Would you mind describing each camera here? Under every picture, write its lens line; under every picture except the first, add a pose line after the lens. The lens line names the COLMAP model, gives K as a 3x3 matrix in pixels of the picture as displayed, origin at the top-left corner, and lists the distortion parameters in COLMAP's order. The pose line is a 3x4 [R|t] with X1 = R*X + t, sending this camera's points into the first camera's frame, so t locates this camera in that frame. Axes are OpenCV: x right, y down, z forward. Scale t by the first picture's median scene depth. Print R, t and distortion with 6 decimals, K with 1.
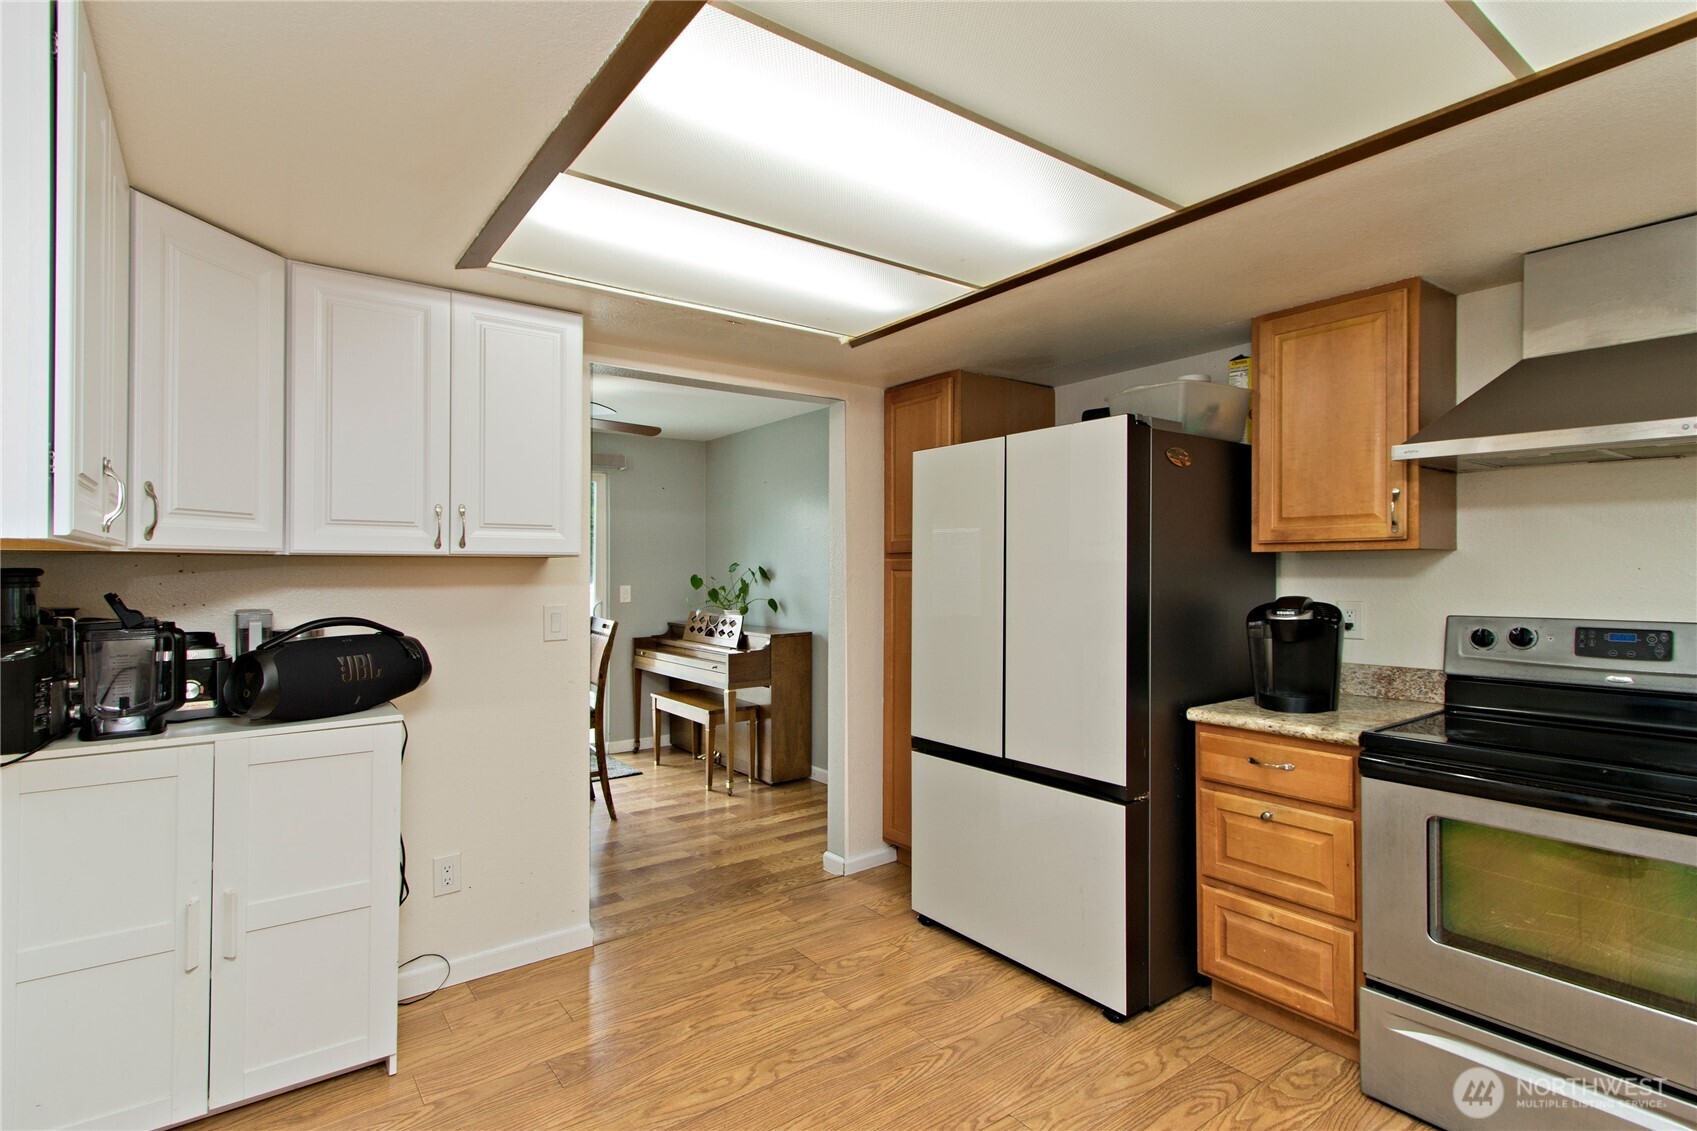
lens RADIAL K [[820.5, 0, 866.5], [0, 820.5, 574.2], [0, 0, 1]] dist [0.005107, 0.000651]
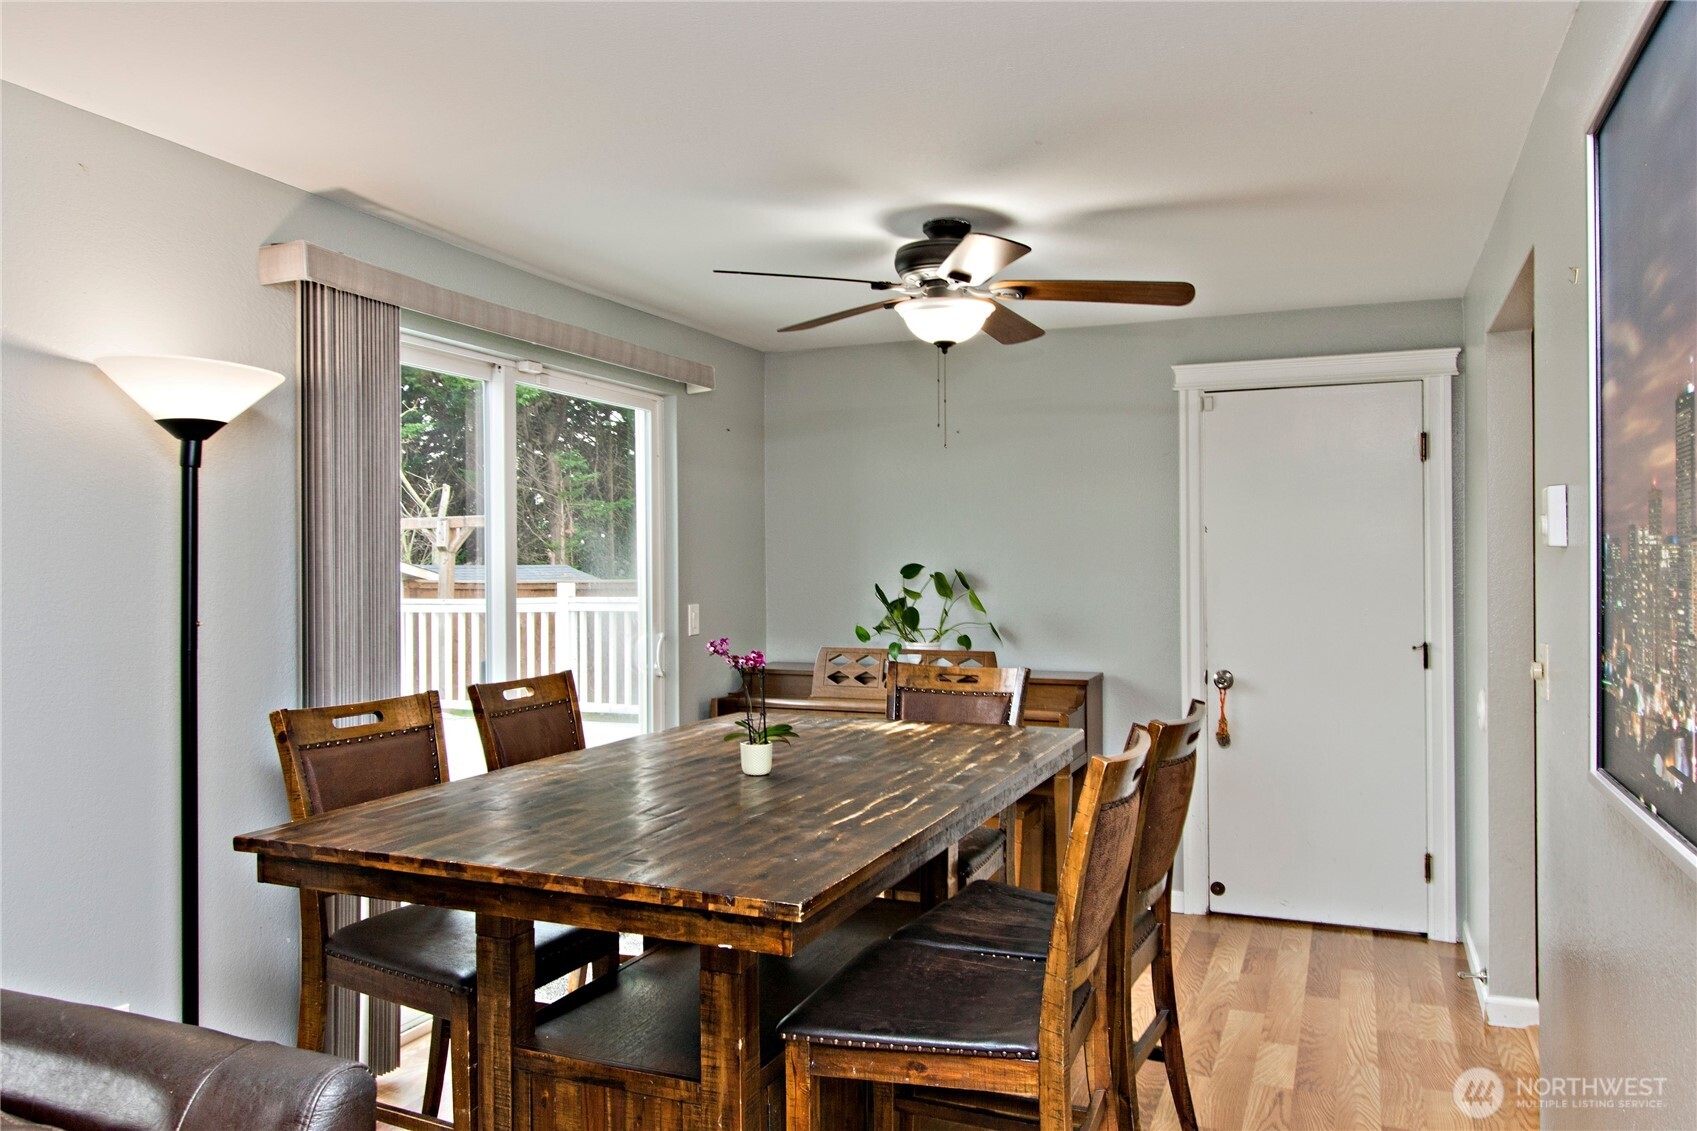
lens RADIAL K [[1201.8, 0, 848.5], [0, 1201.8, 565.5], [0, 0, 1]] dist [0.006560, -0.001290]
pose [[0.862408, -0.002926, 0.506205, -1.599636], [0.005591, 0.999977, -0.003745, -0.022214], [-0.506182, 0.006060, 0.862405, 0.661936]]
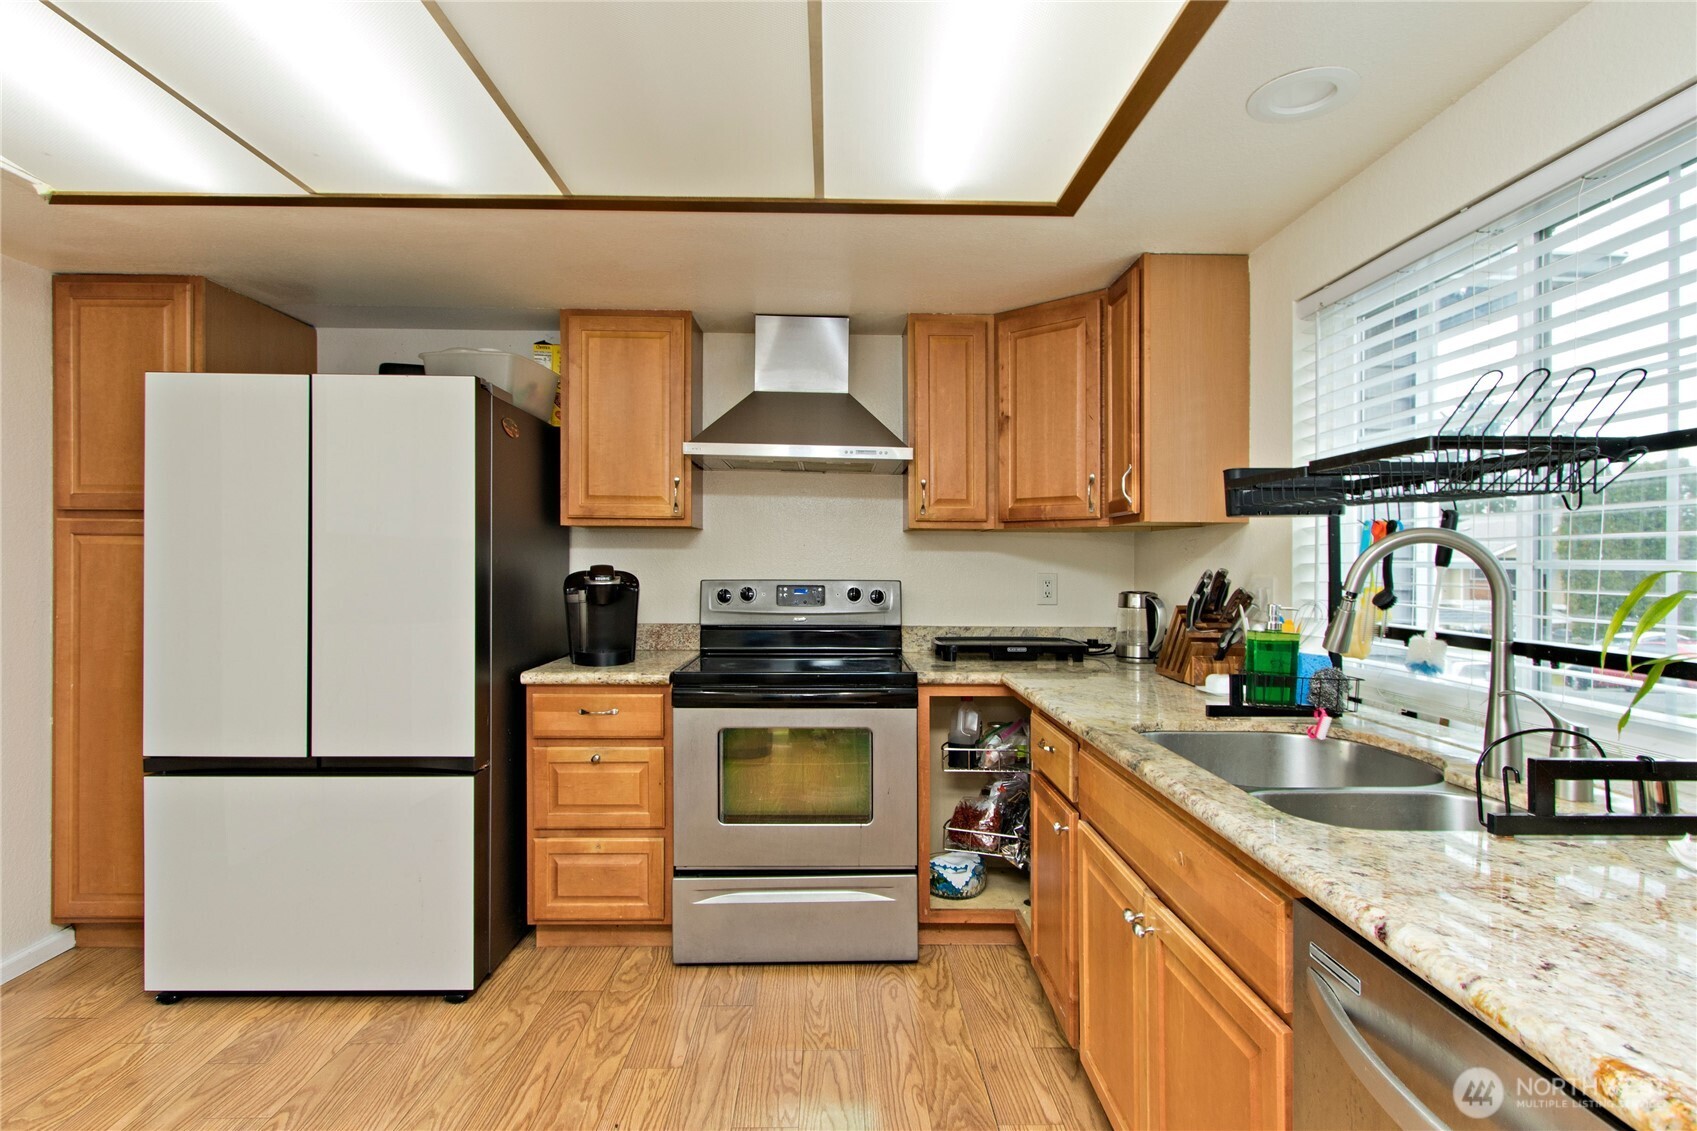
lens RADIAL K [[838.4, 0, 849.6], [0, 838.4, 573.6], [0, 0, 1]] dist [0.003955, -0.000293]
pose [[0.575901, -0.004876, 0.817505, -0.235453], [-0.000623, 0.999979, 0.006404, 0.032139], [-0.817519, -0.004198, 0.575886, 0.054708]]
